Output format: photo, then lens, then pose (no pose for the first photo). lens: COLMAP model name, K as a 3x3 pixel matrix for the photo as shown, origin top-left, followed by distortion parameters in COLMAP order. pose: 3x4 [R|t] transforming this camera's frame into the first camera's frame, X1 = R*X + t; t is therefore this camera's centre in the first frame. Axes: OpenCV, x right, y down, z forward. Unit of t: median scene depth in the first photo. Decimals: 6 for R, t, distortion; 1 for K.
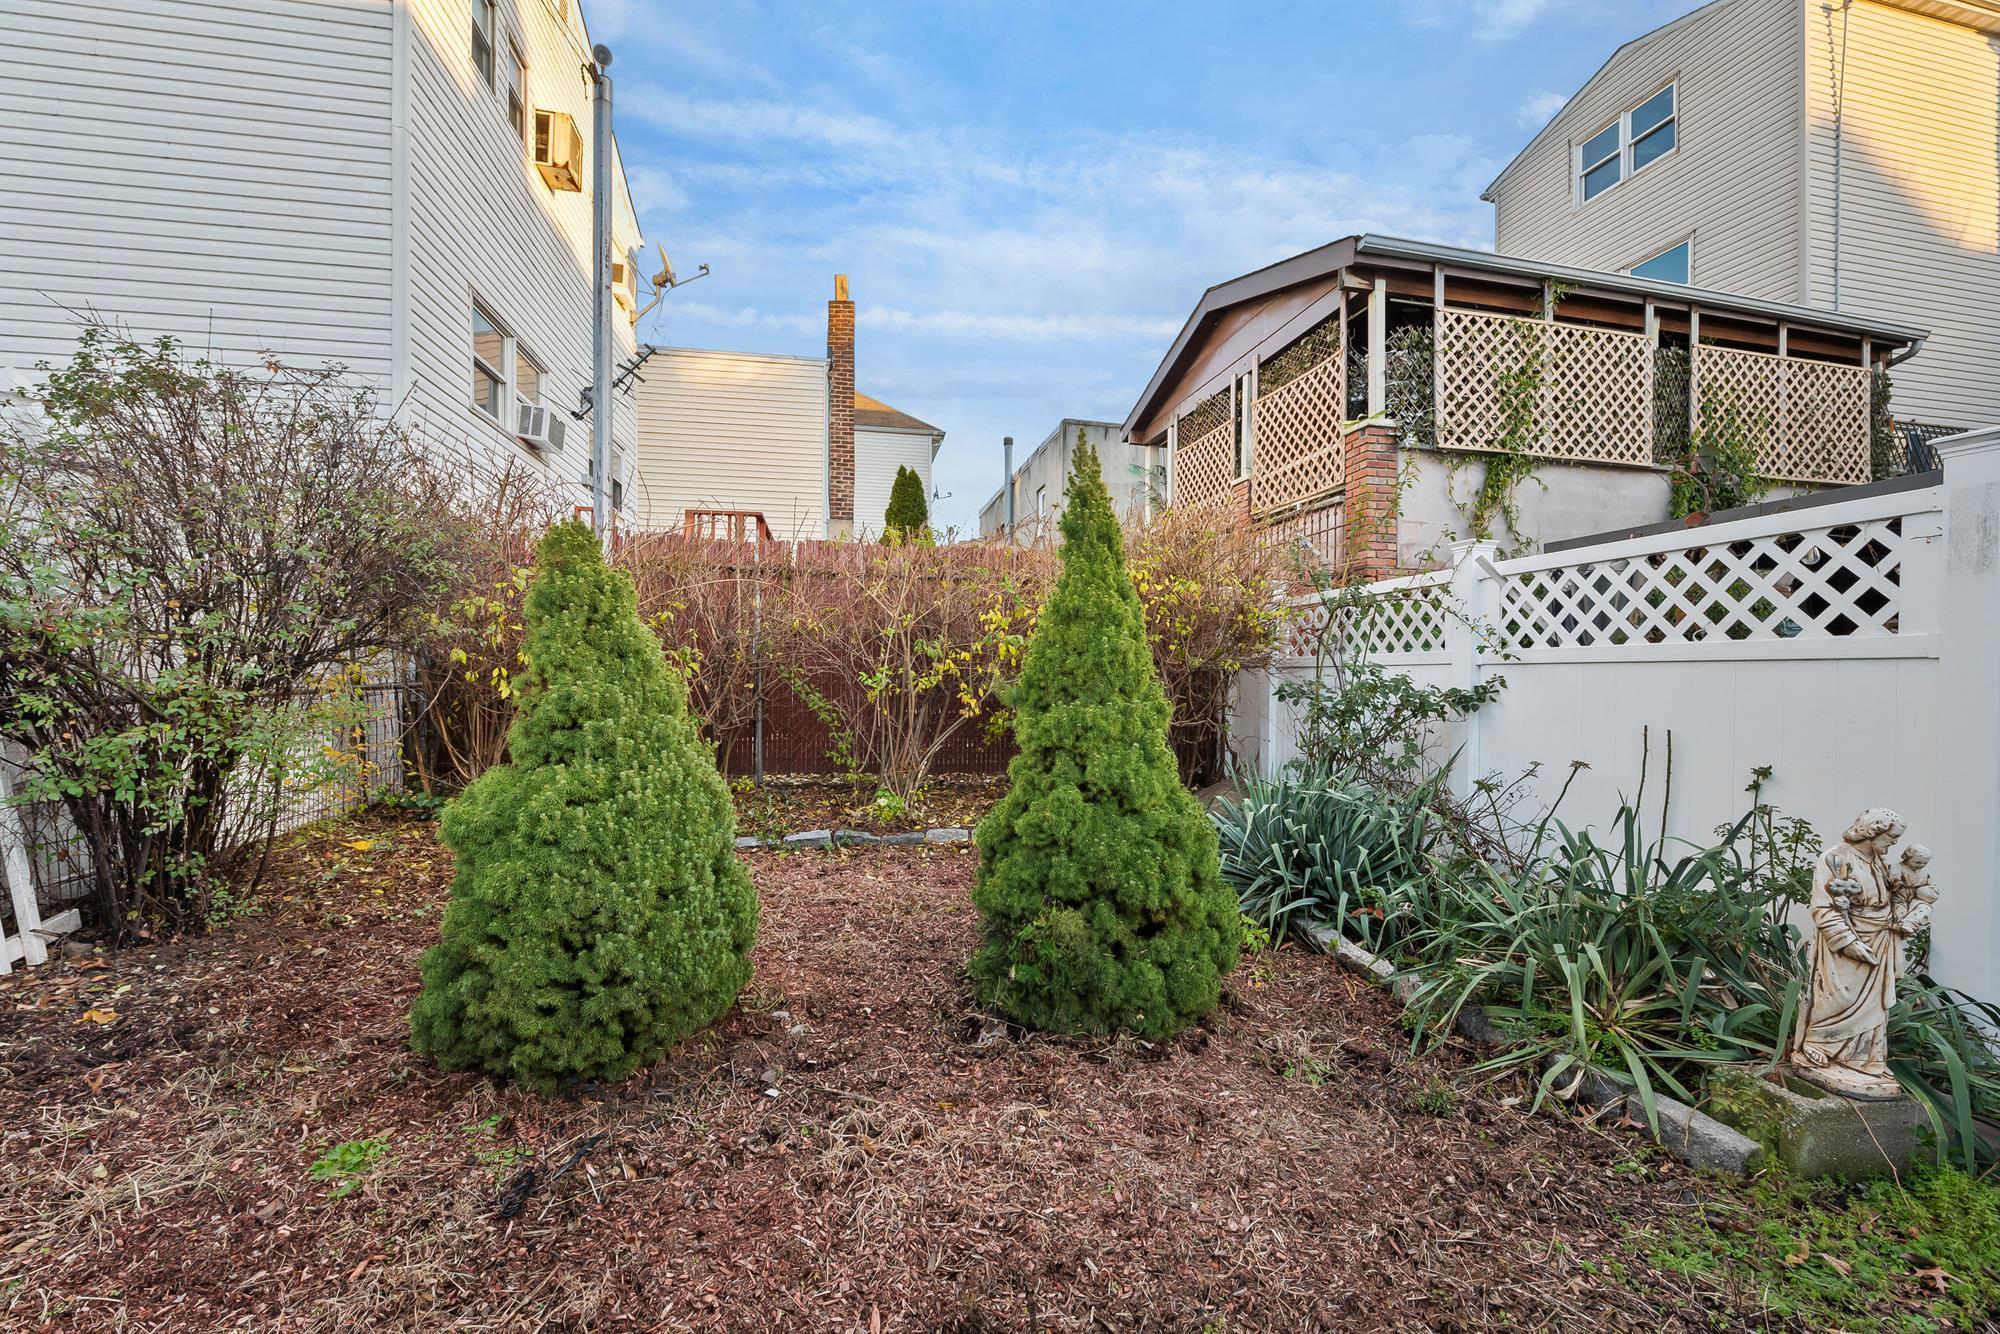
lens RADIAL K [[799.2, 0, 1001.6], [0, 799.2, 684.3], [0, 0, 1]] dist [-0.008985, -0.000786]
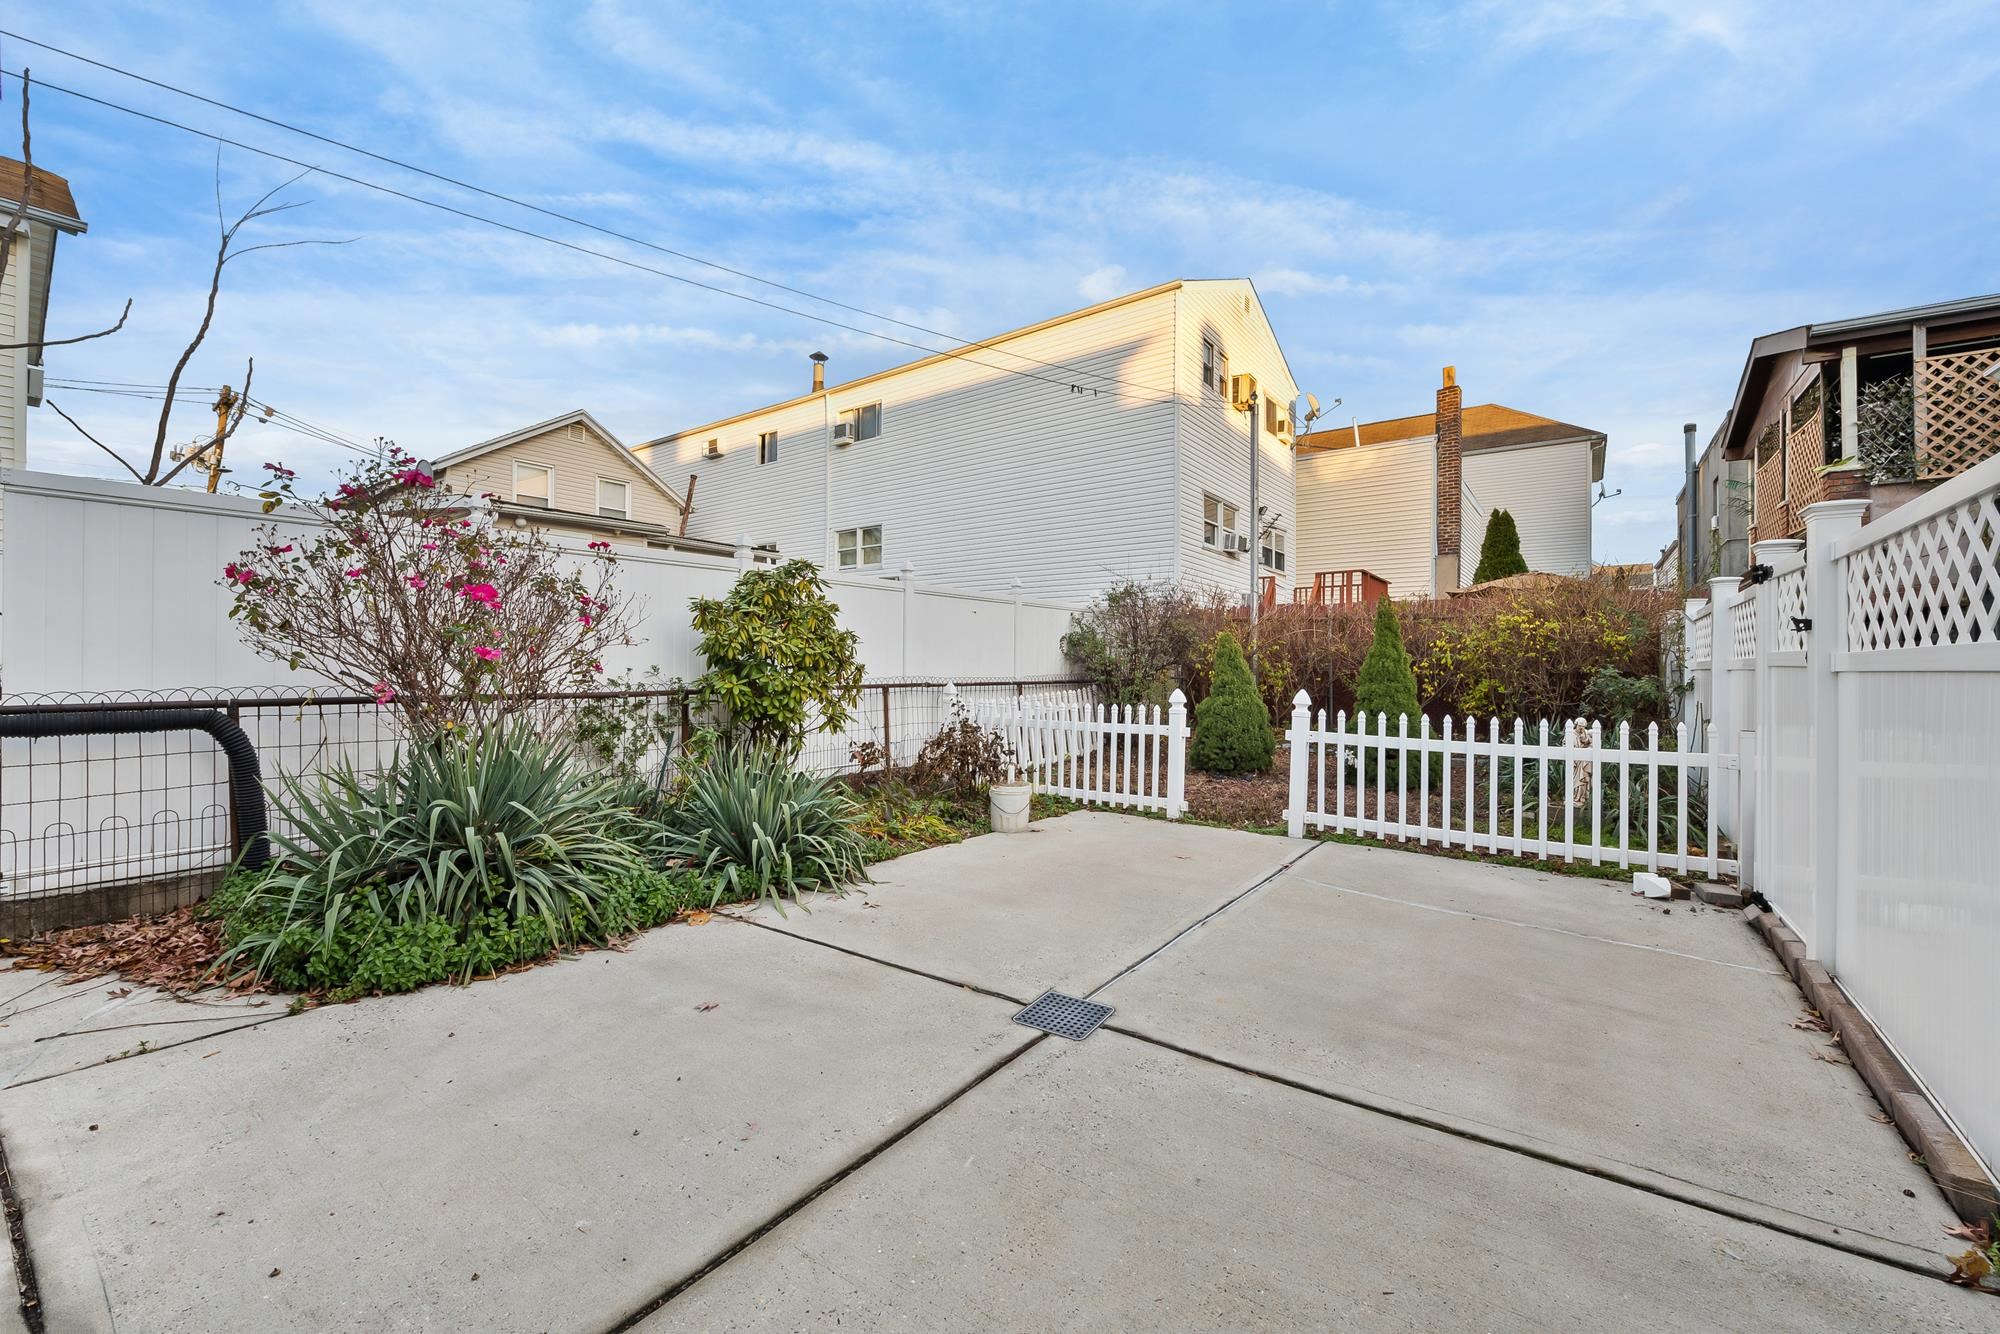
lens RADIAL K [[805.5, 0, 1006.8], [0, 805.5, 665.6], [0, 0, 1]] dist [-0.009429, -0.000253]
pose [[0.677764, -0.002669, -0.735275, 0.485445], [-0.012673, 0.999802, -0.015312, 0.006486], [0.735170, 0.019696, 0.677596, -0.727863]]
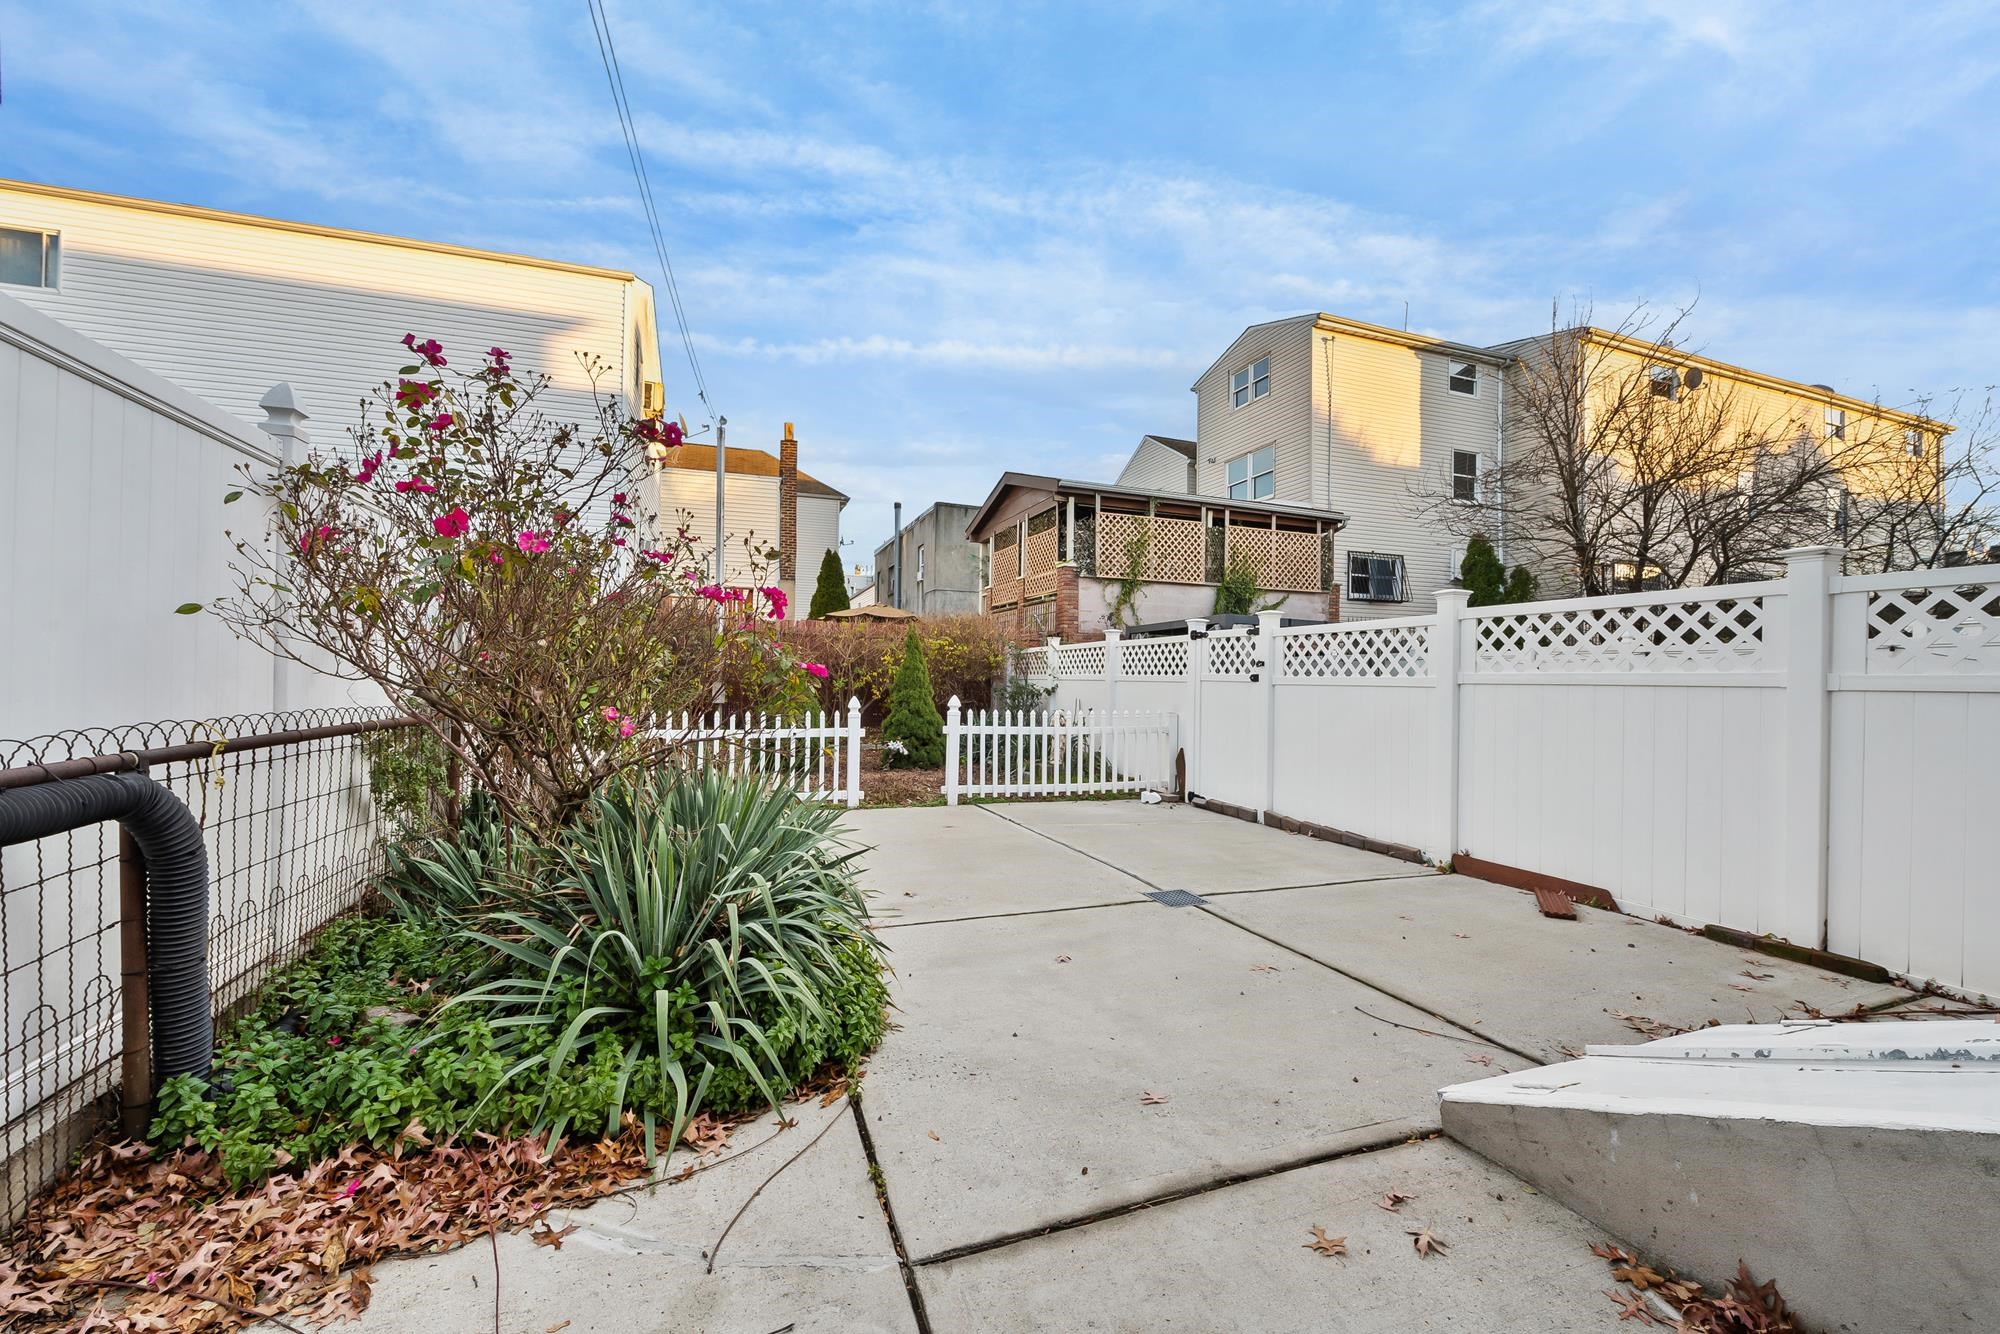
lens RADIAL K [[787.0, 0, 1011.2], [0, 787.0, 680.6], [0, 0, 1]] dist [-0.009558, -0.000076]
pose [[0.988756, 0.007397, 0.149354, 0.005639], [-0.005947, 0.999931, -0.010148, 0.004834], [-0.149419, 0.009146, 0.988732, -1.028276]]
